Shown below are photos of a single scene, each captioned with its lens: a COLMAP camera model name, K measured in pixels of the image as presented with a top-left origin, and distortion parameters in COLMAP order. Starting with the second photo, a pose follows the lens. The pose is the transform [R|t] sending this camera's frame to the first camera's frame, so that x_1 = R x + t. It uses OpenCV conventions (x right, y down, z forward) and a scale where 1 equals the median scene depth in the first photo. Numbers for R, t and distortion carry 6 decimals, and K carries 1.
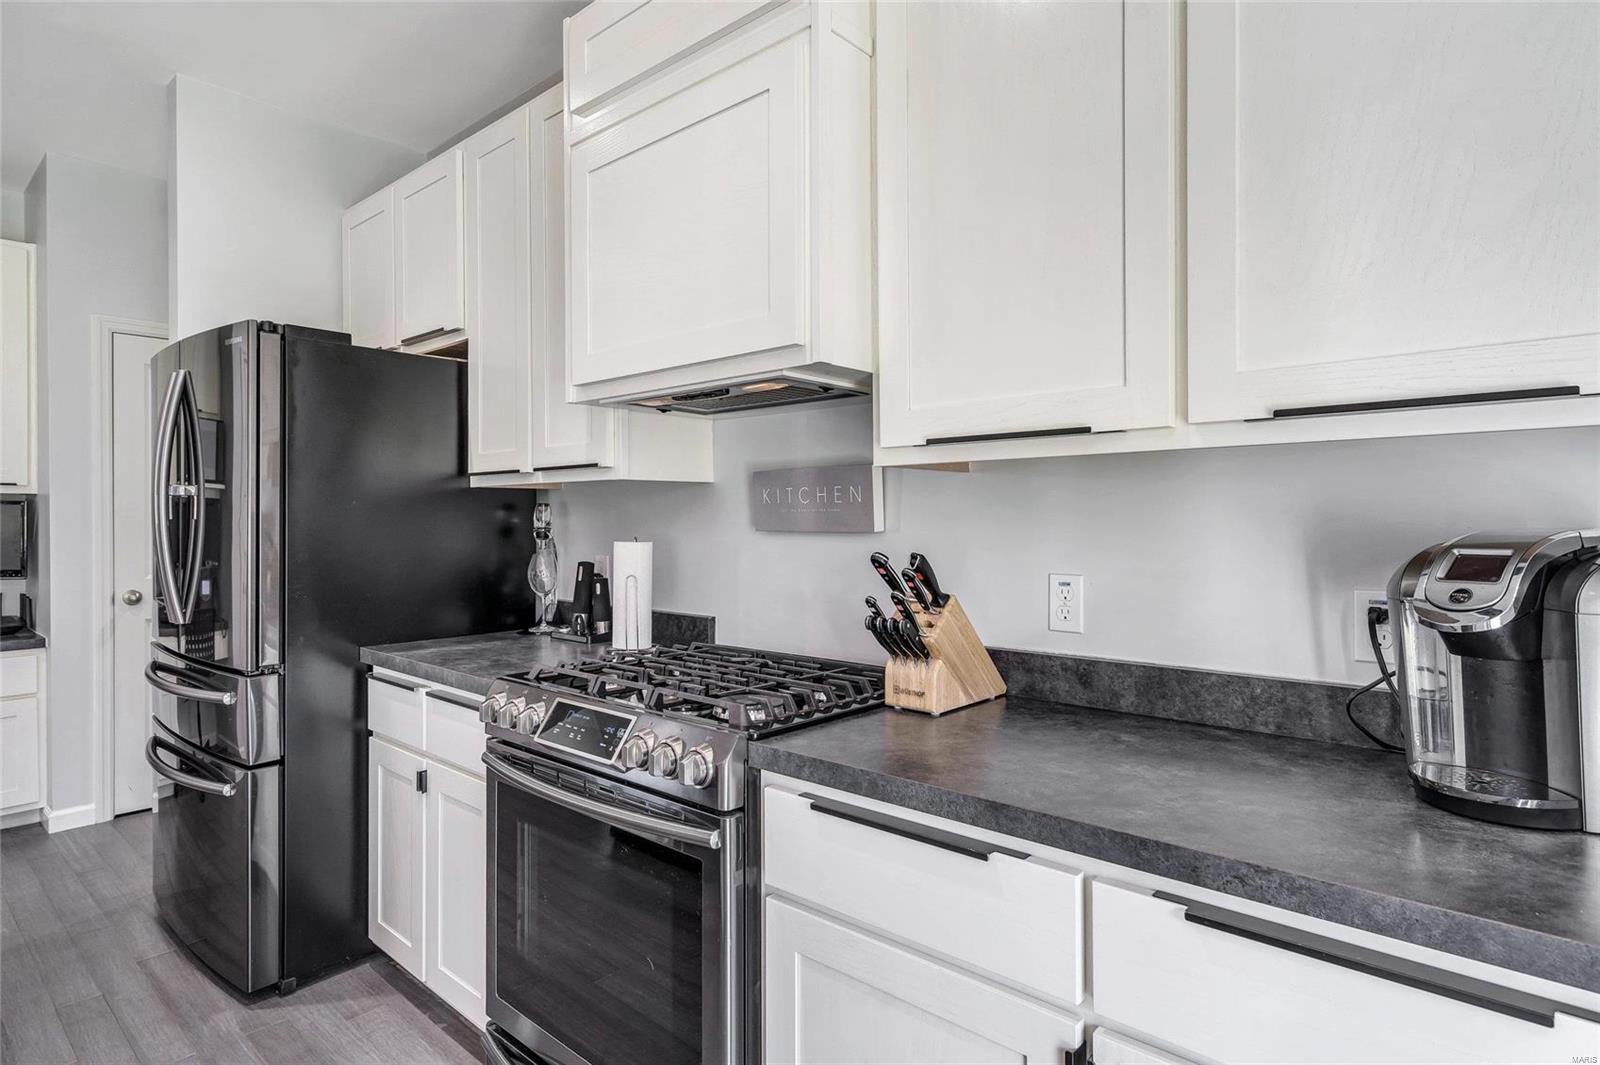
lens RADIAL K [[848.1, 0, 798.1], [0, 848.1, 516.7], [0, 0, 1]] dist [-0.000200, 0.000155]
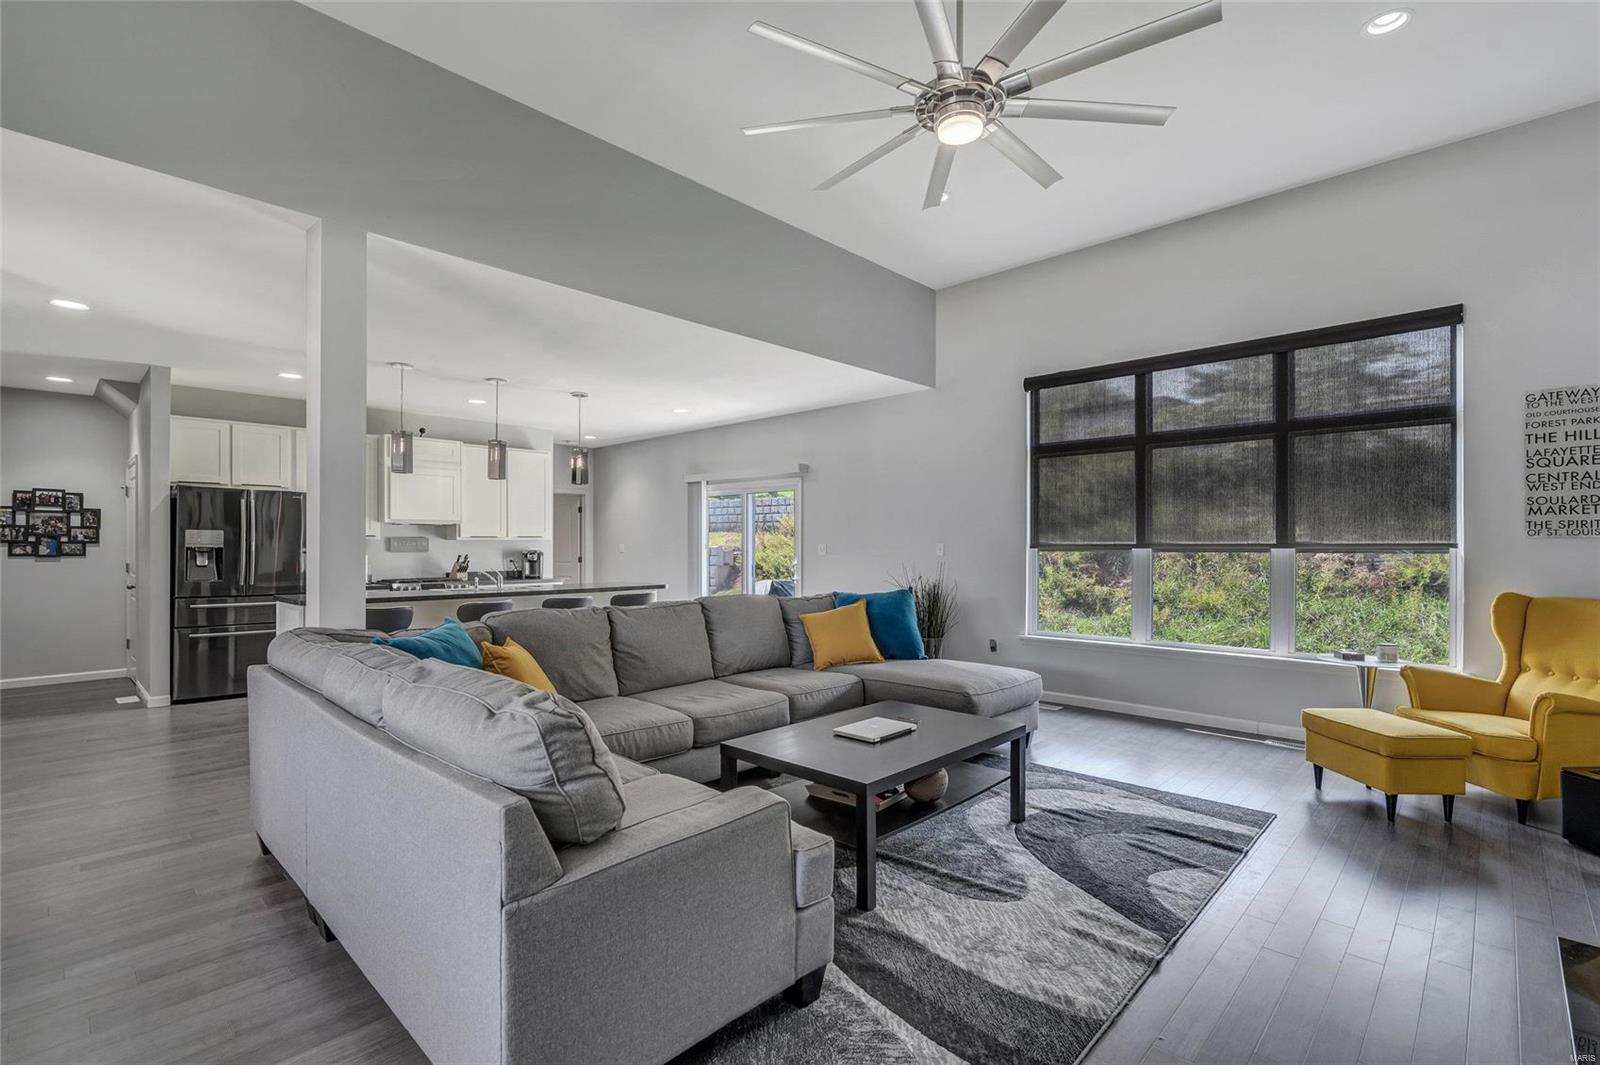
lens RADIAL K [[739.4, 0, 803.1], [0, 739.4, 543.0], [0, 0, 1]] dist [-0.001173, 0.000837]
pose [[0.037099, 0.008224, 0.999278, -4.529923], [-0.001882, 0.999965, -0.008160, 0.002174], [-0.999310, -0.001578, 0.037113, -1.456028]]
